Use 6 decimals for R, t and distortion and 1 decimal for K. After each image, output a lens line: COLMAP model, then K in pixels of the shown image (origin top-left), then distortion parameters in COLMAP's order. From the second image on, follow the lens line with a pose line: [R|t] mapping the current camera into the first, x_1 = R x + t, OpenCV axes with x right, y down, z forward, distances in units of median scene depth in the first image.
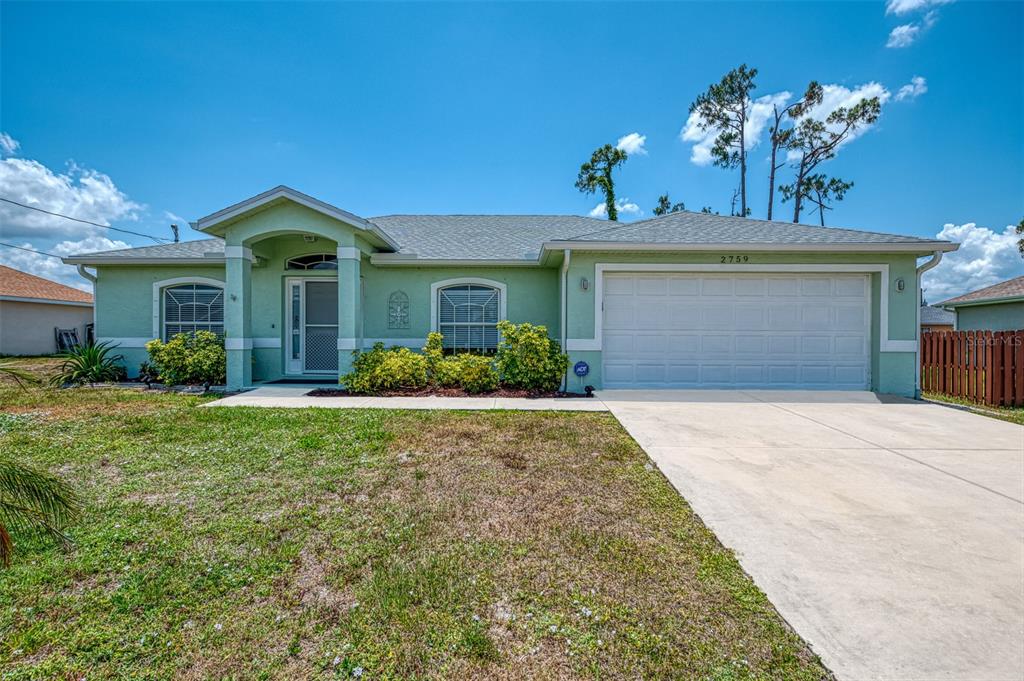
lens RADIAL K [[519.8, 0, 513.8], [0, 519.8, 340.3], [0, 0, 1]] dist [0.003724, 0.001521]
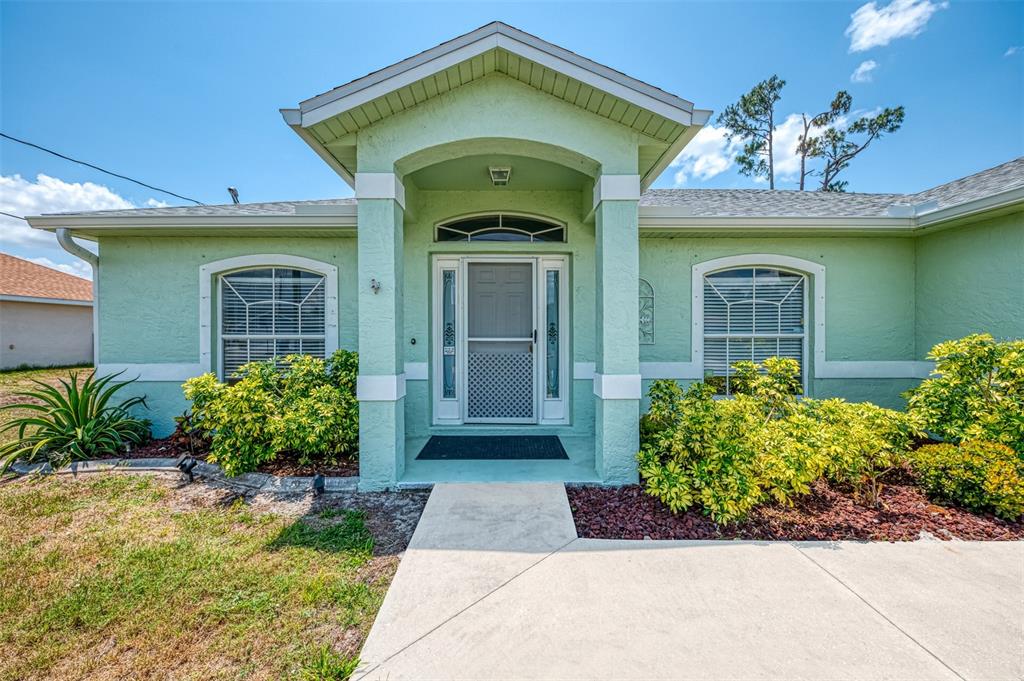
lens RADIAL K [[425.5, 0, 509.4], [0, 425.5, 337.5], [0, 0, 1]] dist [-0.000049, -0.000458]
pose [[0.999907, -0.004544, 0.012834, -0.364658], [0.004493, 0.999982, 0.003970, -0.032871], [-0.012852, -0.003912, 0.999910, 0.536789]]
